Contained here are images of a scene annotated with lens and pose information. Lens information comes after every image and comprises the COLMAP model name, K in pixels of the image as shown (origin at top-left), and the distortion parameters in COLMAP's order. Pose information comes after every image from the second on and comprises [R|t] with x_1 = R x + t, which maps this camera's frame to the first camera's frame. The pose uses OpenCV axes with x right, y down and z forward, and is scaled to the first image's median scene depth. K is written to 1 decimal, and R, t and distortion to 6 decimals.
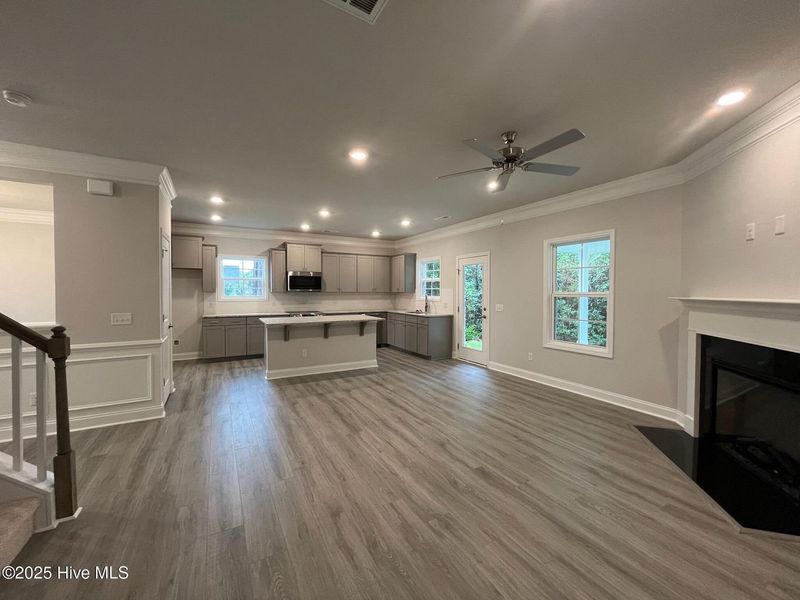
lens RADIAL K [[325.8, 0, 398.1], [0, 325.8, 300.5], [0, 0, 1]] dist [-0.001072, 0.000036]
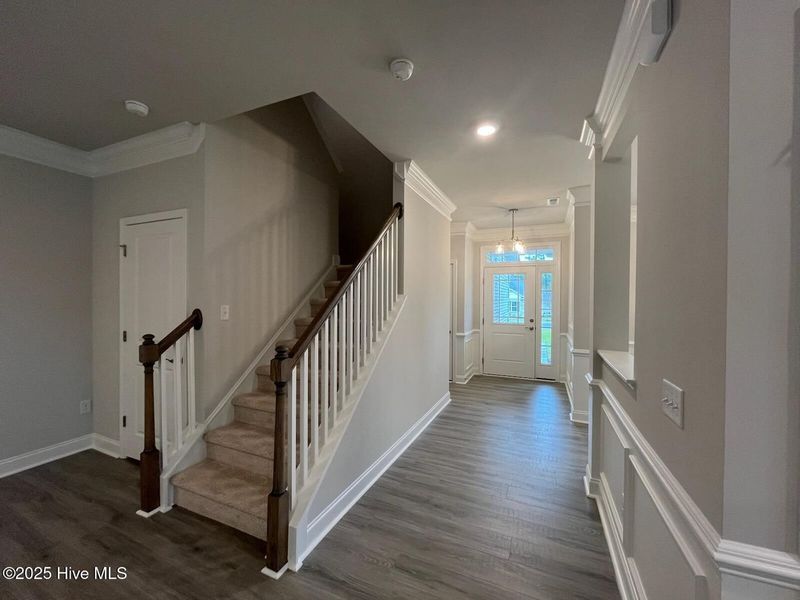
lens RADIAL K [[325.8, 0, 398.1], [0, 325.8, 300.5], [0, 0, 1]] dist [-0.001072, 0.000036]
pose [[-0.802116, -0.003903, -0.597156, -0.460905], [-0.026771, 0.999208, 0.029429, -0.045726], [0.596568, 0.039592, -0.801585, 1.125551]]
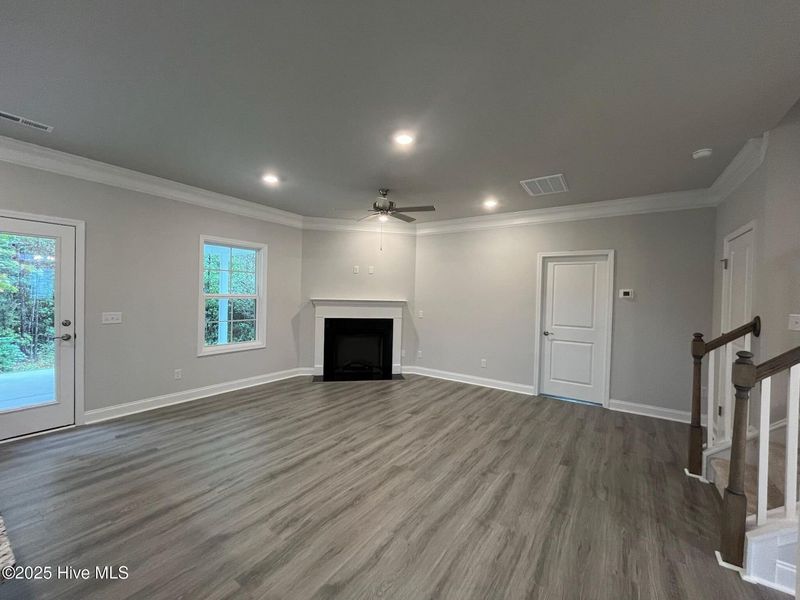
lens RADIAL K [[325.8, 0, 398.1], [0, 325.8, 300.5], [0, 0, 1]] dist [-0.001072, 0.000036]
pose [[-0.439605, -0.029297, 0.897713, -0.850433], [0.000662, 0.999457, 0.032942, -0.054324], [-0.898191, 0.015076, -0.439347, 1.340799]]
